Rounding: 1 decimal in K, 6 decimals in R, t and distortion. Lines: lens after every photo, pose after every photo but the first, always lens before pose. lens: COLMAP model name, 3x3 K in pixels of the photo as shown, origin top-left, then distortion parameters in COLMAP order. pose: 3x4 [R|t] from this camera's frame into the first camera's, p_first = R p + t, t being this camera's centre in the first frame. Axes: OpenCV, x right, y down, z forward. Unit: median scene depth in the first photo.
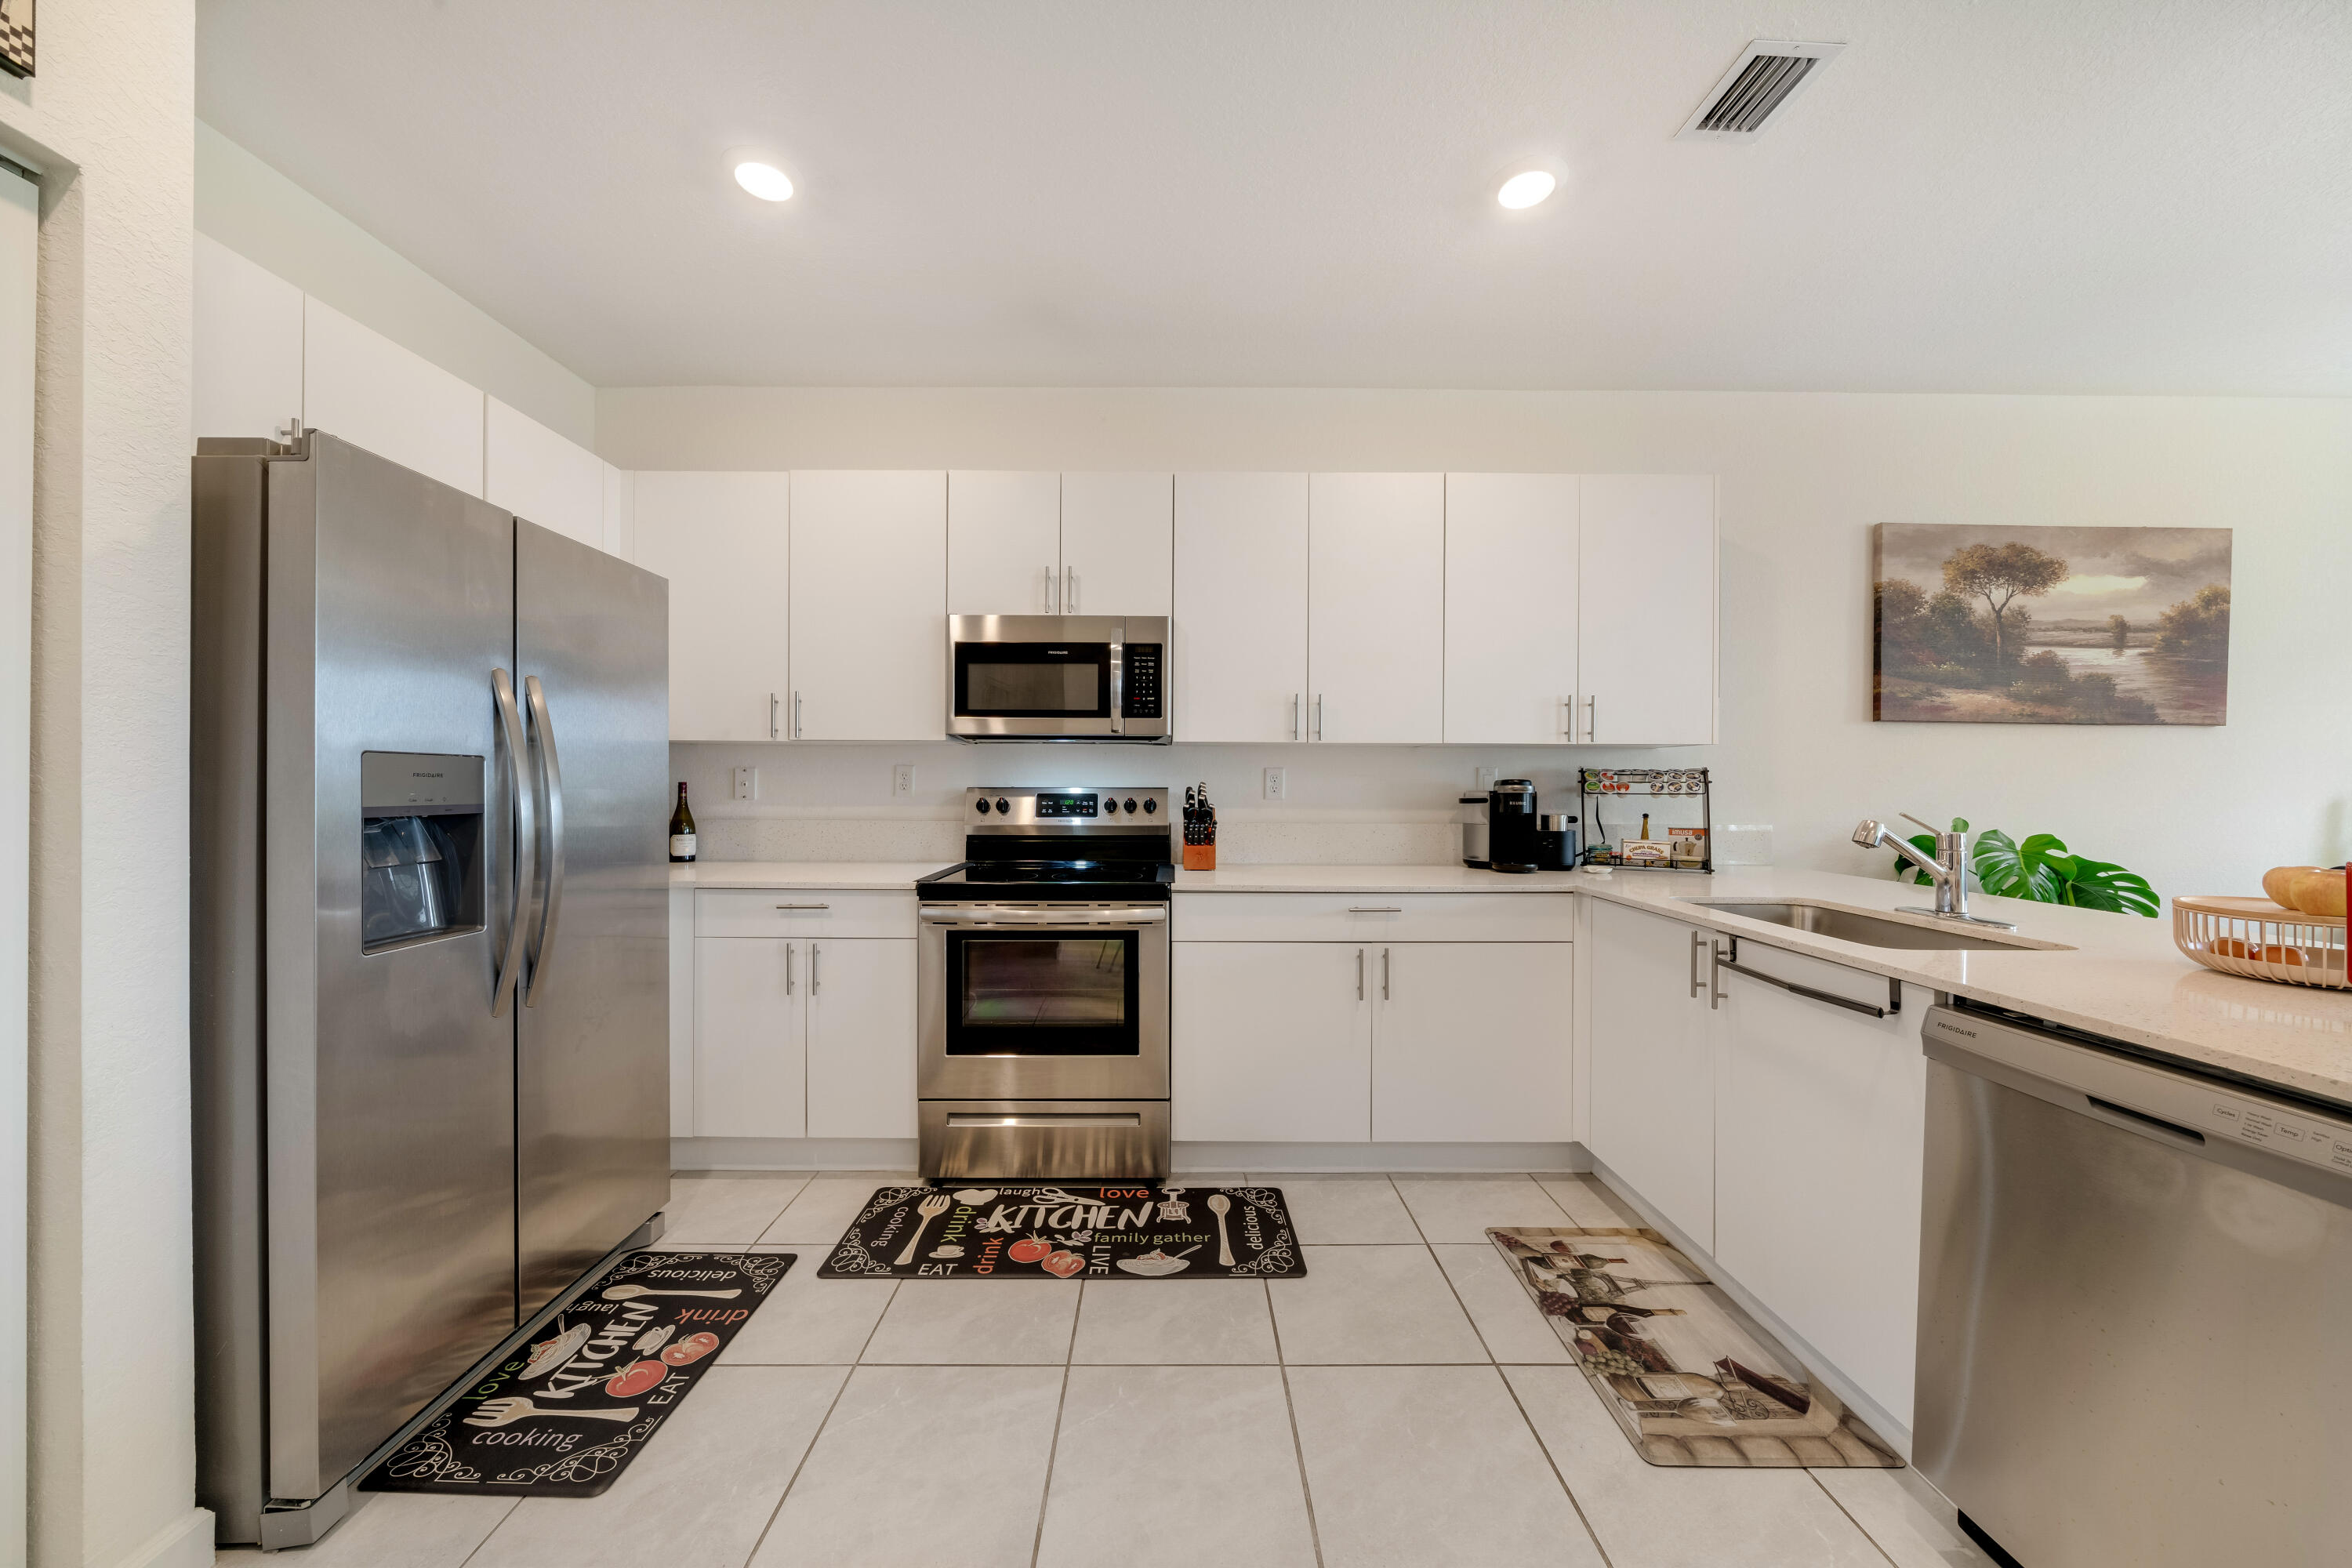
lens RADIAL K [[803.3, 0, 1155.5], [0, 803.3, 784.1], [0, 0, 1]] dist [-0.008321, 0.000524]
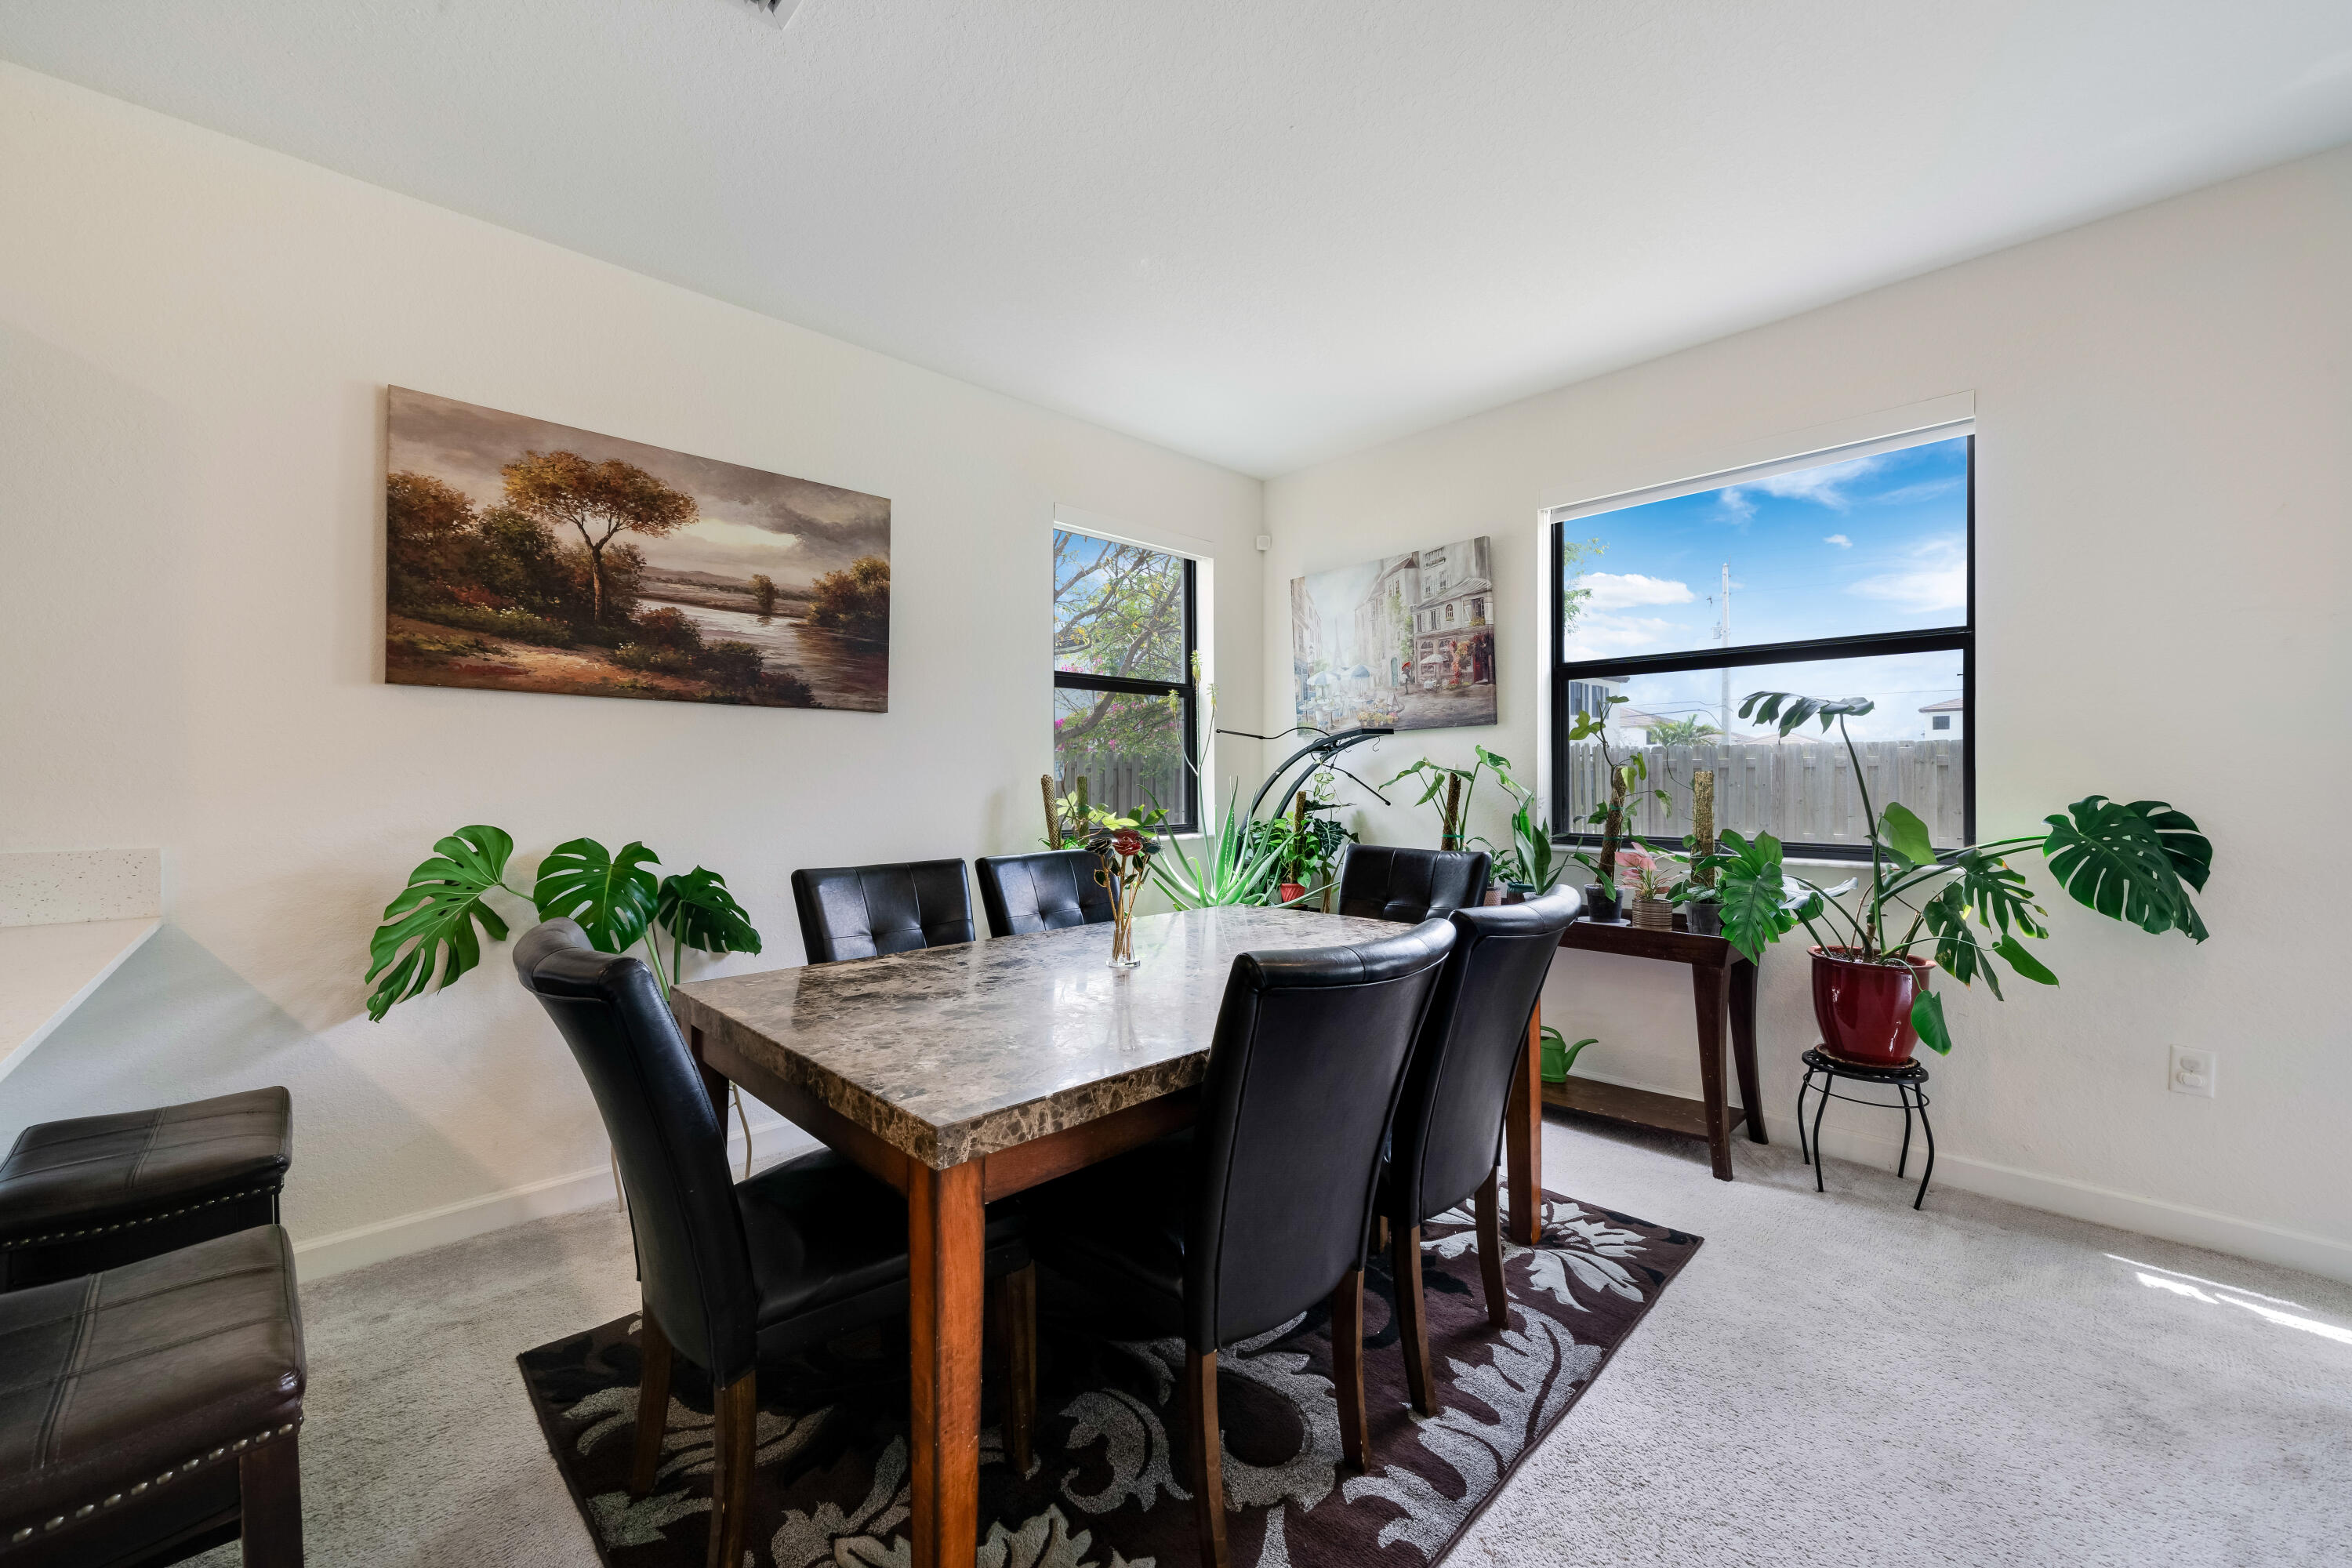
lens RADIAL K [[915.3, 0, 1164.0], [0, 915.3, 782.5], [0, 0, 1]] dist [-0.004139, 0.000699]
pose [[0.728355, -0.008866, 0.685143, 0.888781], [0.008033, 0.999958, 0.004400, 0.005796], [-0.685153, 0.002299, 0.728396, 0.003787]]
